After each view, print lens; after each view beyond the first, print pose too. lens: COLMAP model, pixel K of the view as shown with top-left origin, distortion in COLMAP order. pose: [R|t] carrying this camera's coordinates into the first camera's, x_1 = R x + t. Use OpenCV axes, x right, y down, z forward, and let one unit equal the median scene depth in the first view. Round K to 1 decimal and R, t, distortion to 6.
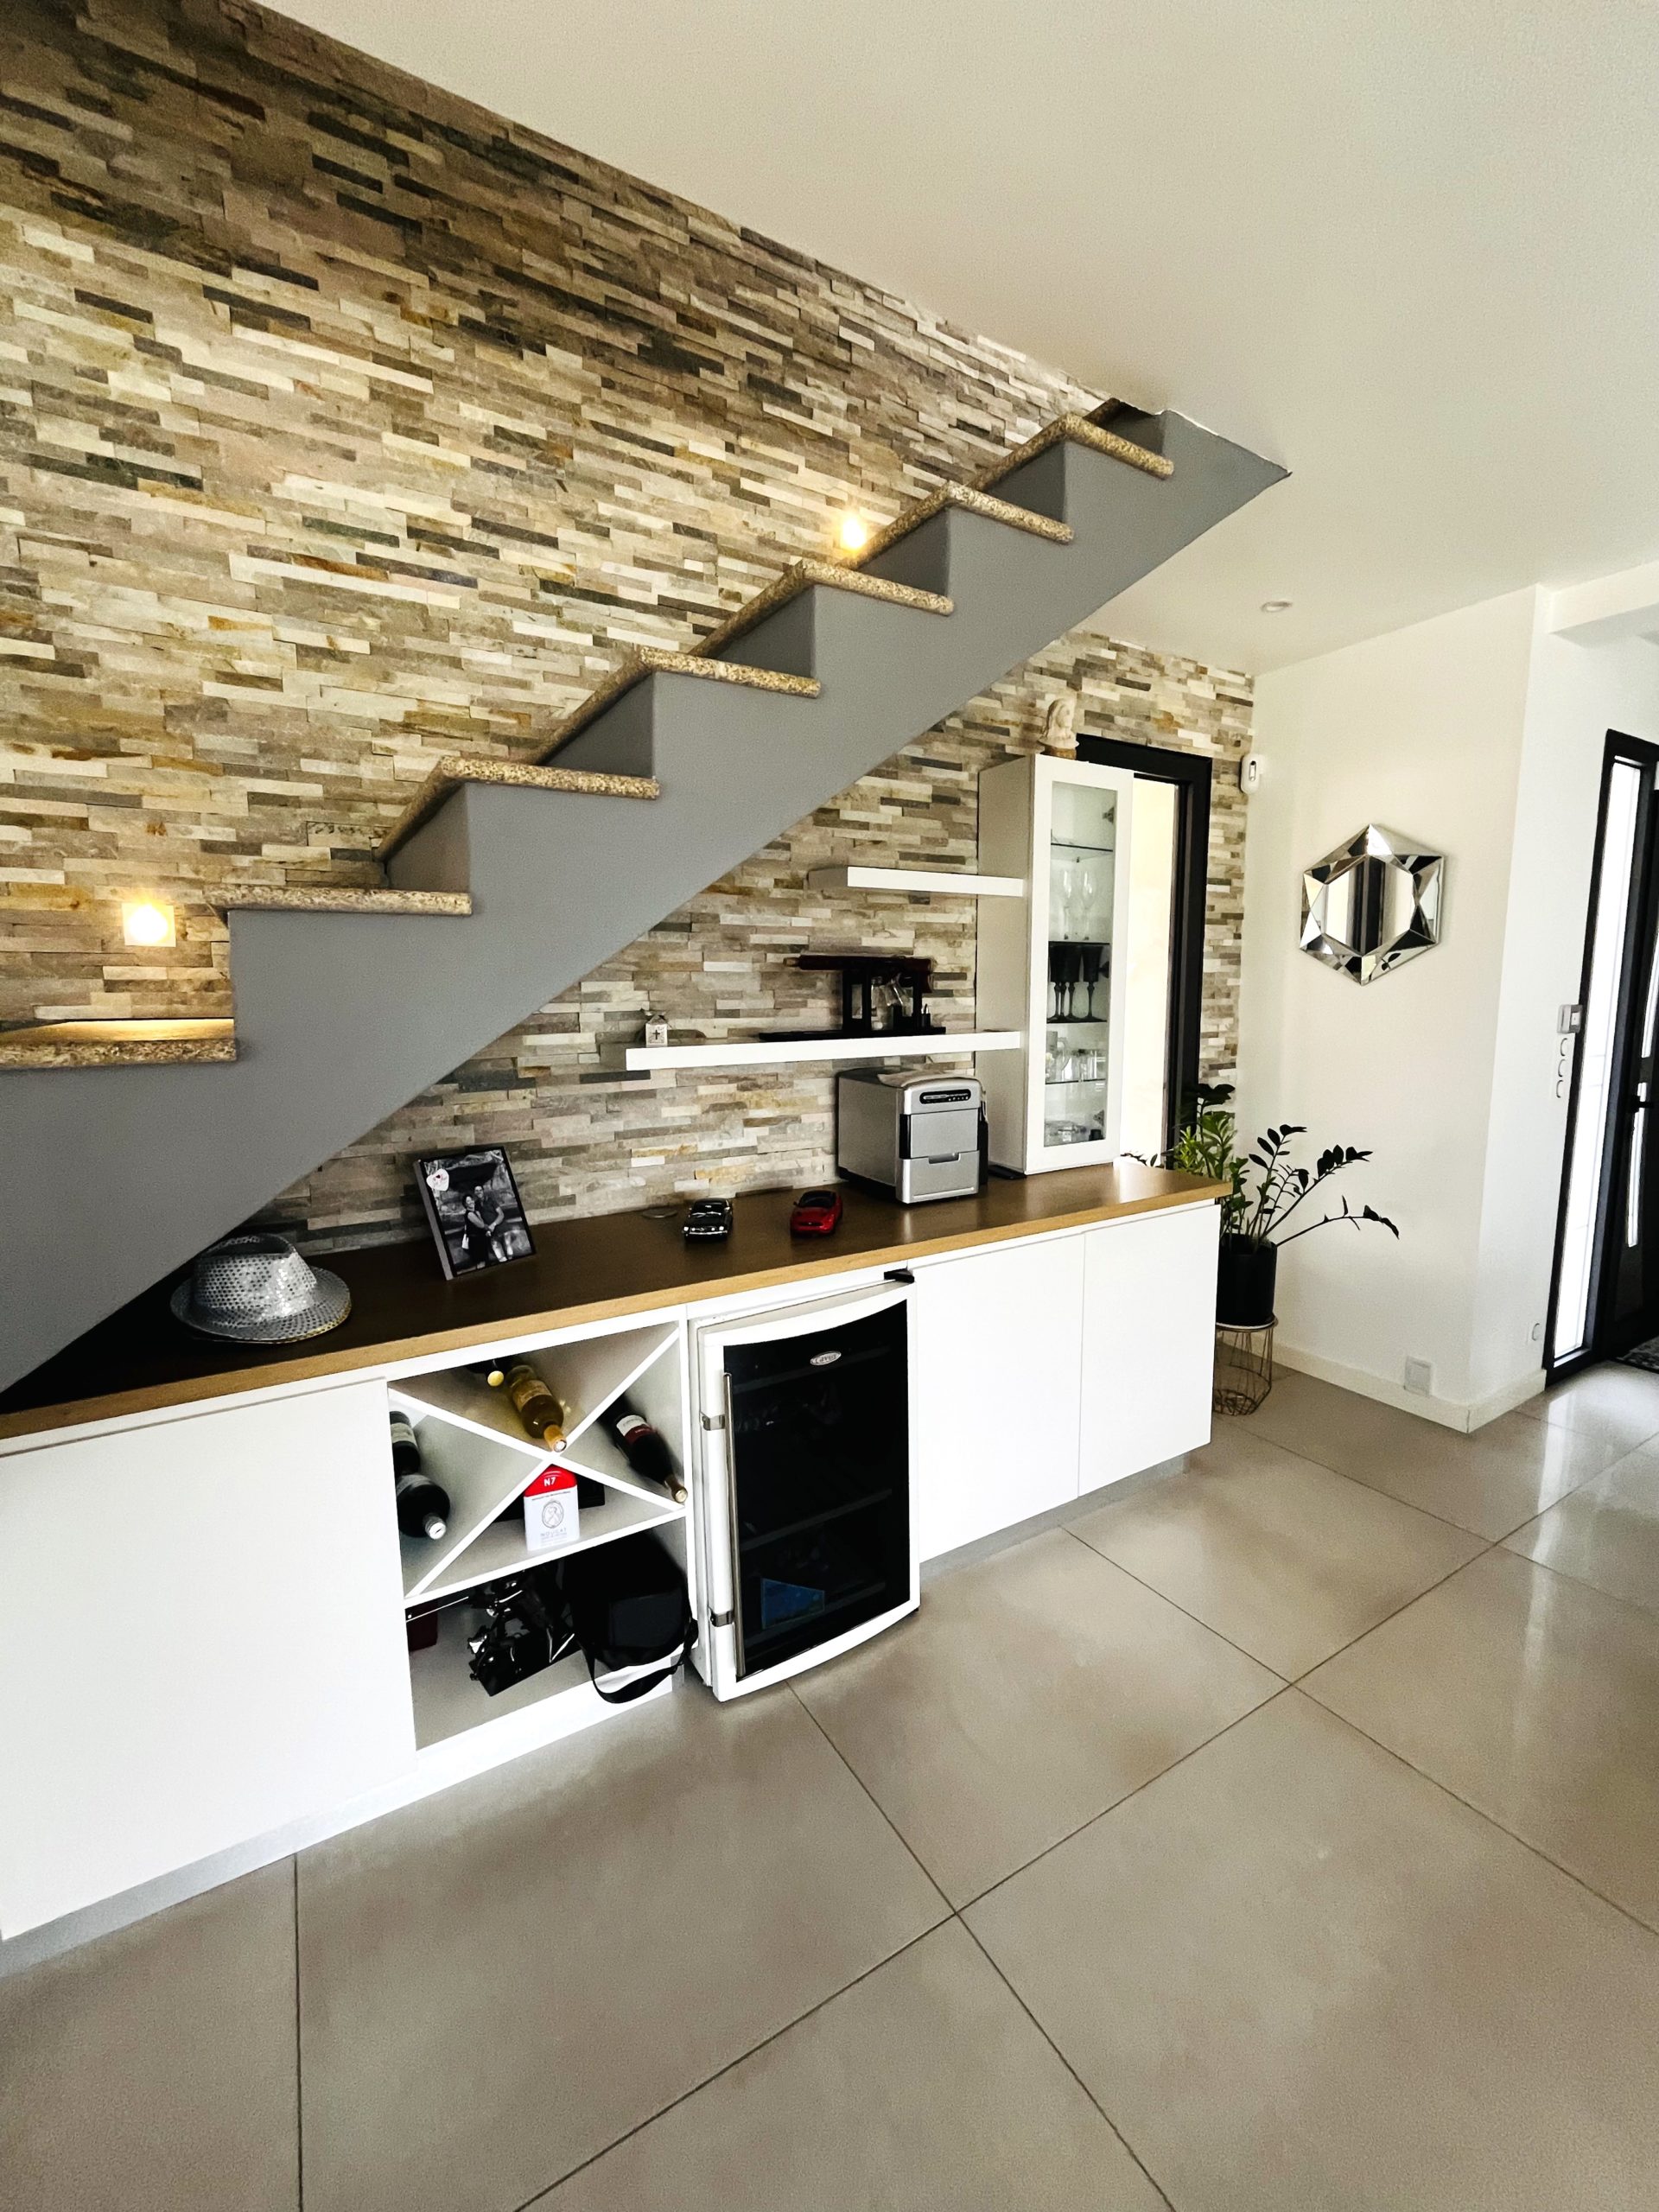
lens RADIAL K [[901.5, 0, 834.1], [0, 901.5, 1102.0], [0, 0, 1]] dist [-0.003852, -0.000654]
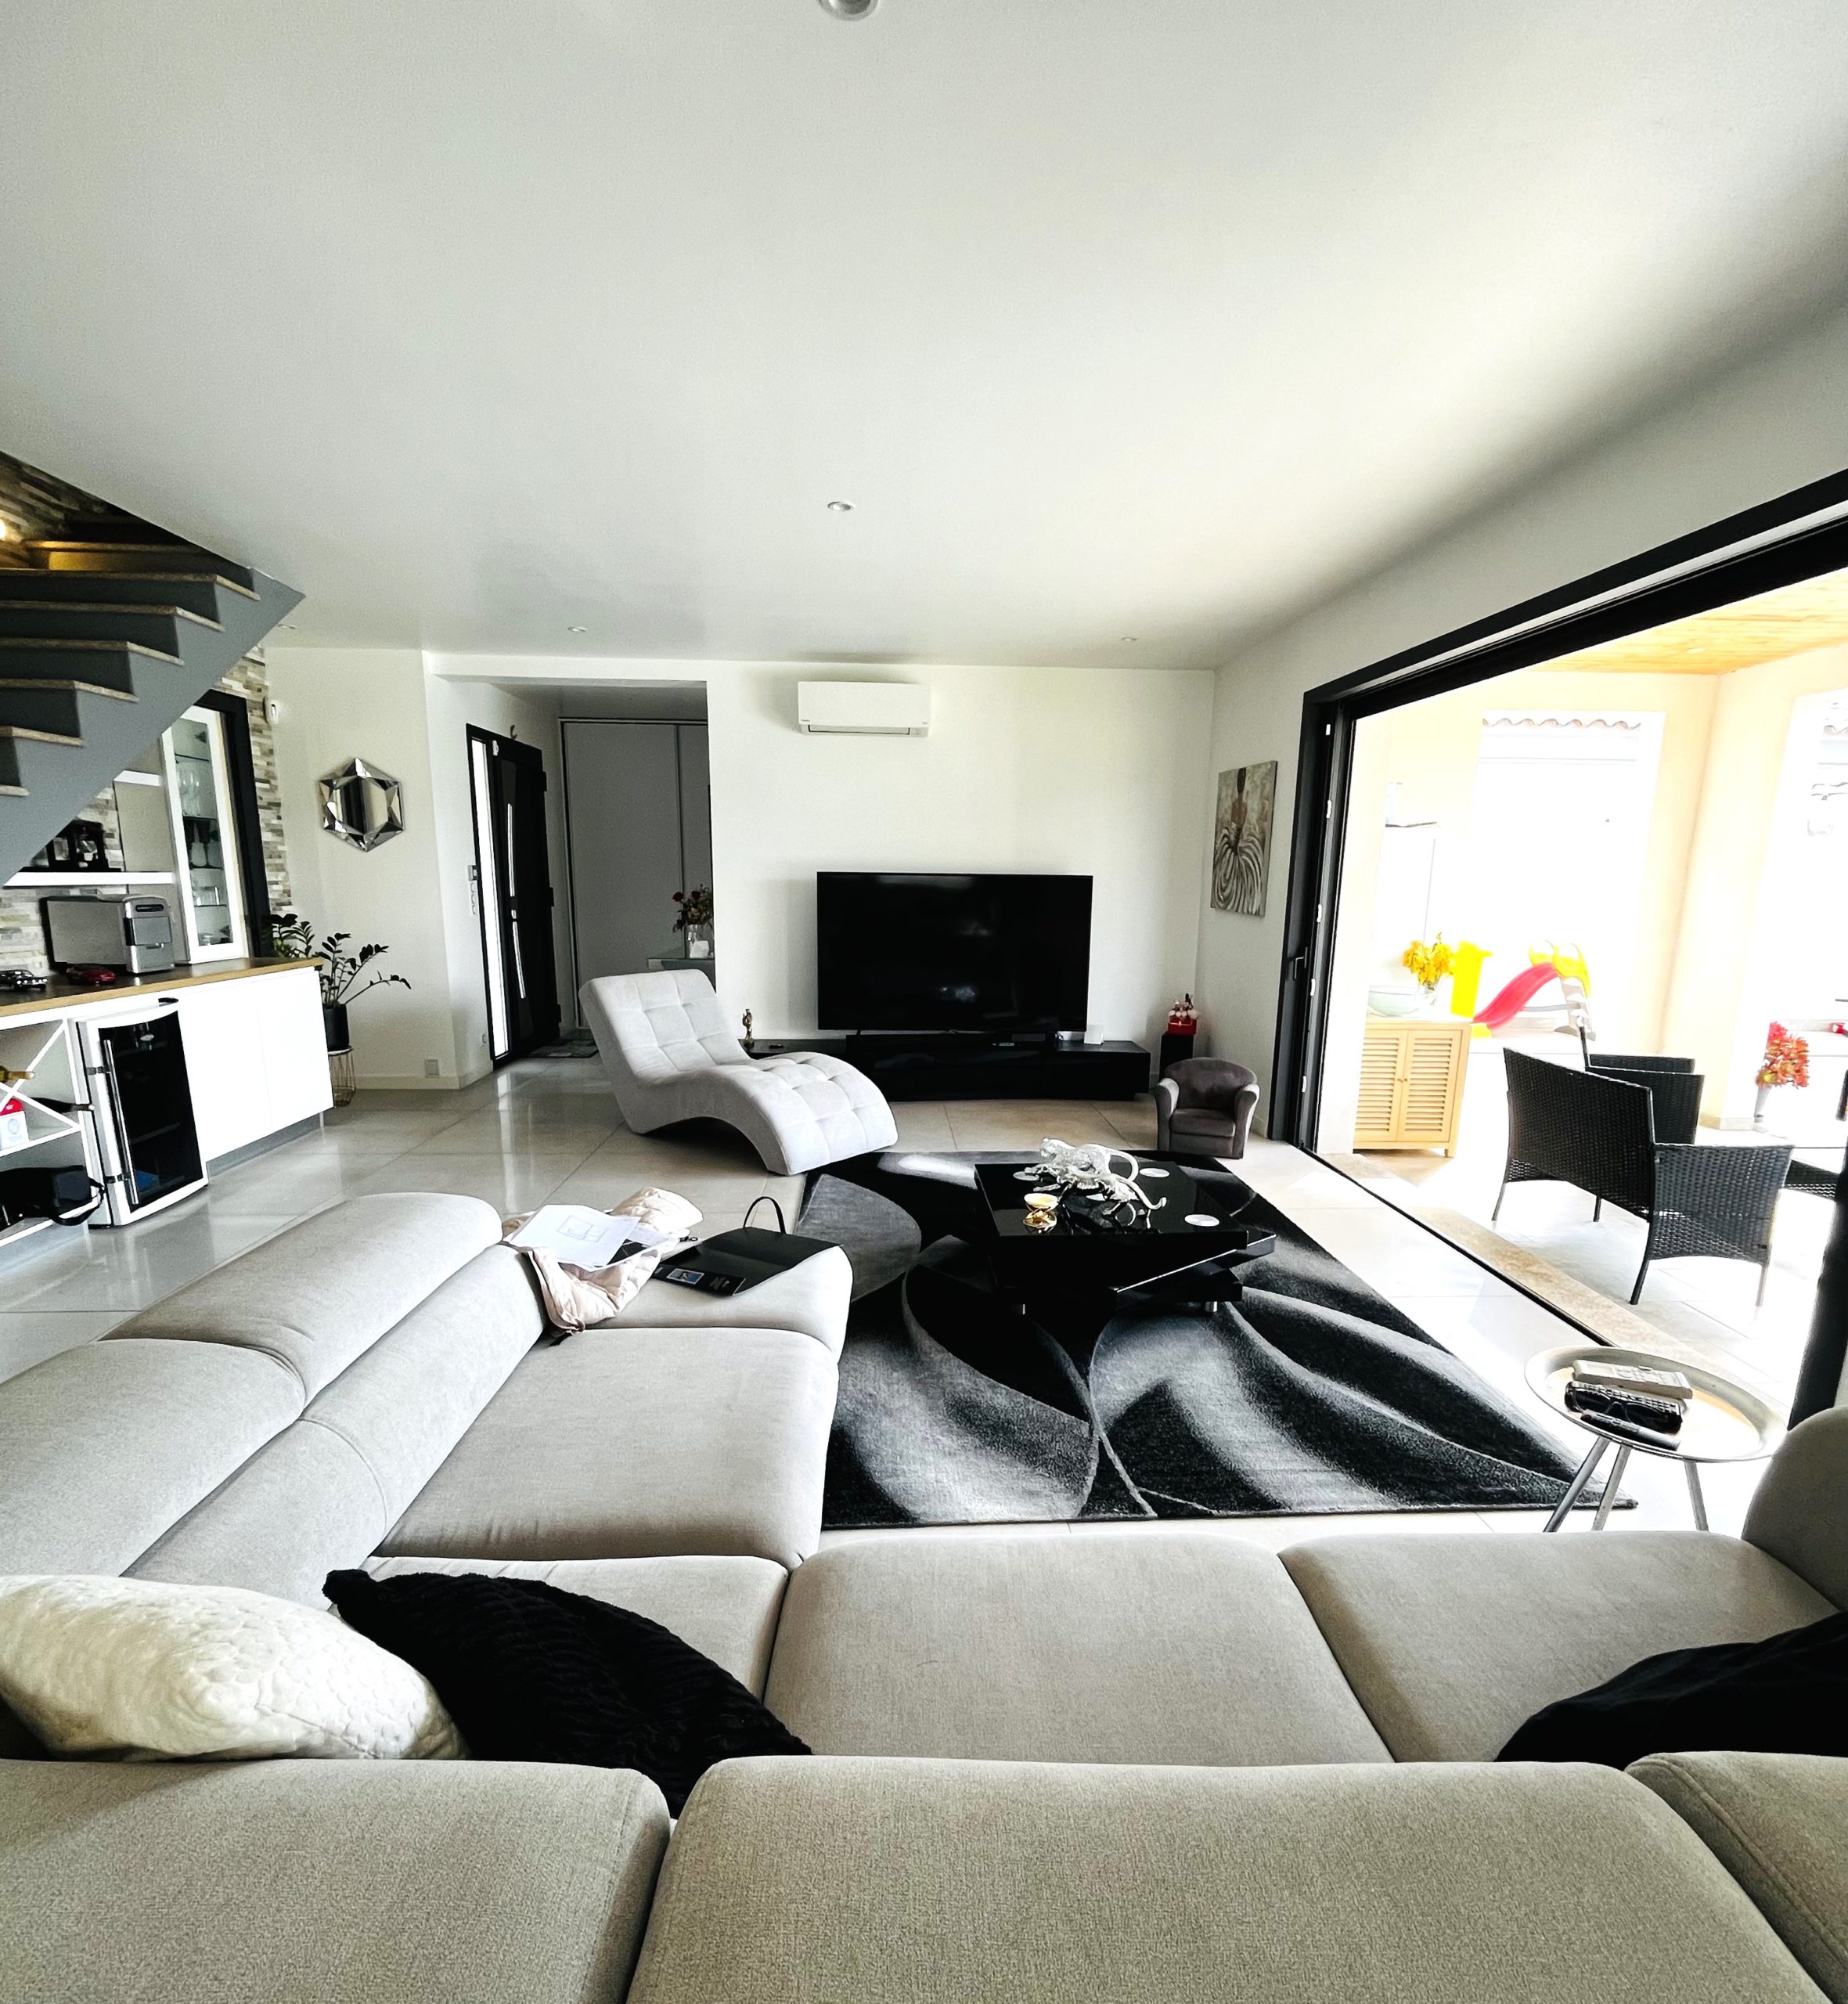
lens RADIAL K [[1047.8, 0, 949.8], [0, 1047.8, 1102.6], [0, 0, 1]] dist [-0.002273, -0.002013]
pose [[0.477786, -0.169163, 0.862035, -0.727453], [0.092796, 0.985513, 0.141962, 0.171112], [-0.873561, 0.012166, 0.486562, -1.000917]]
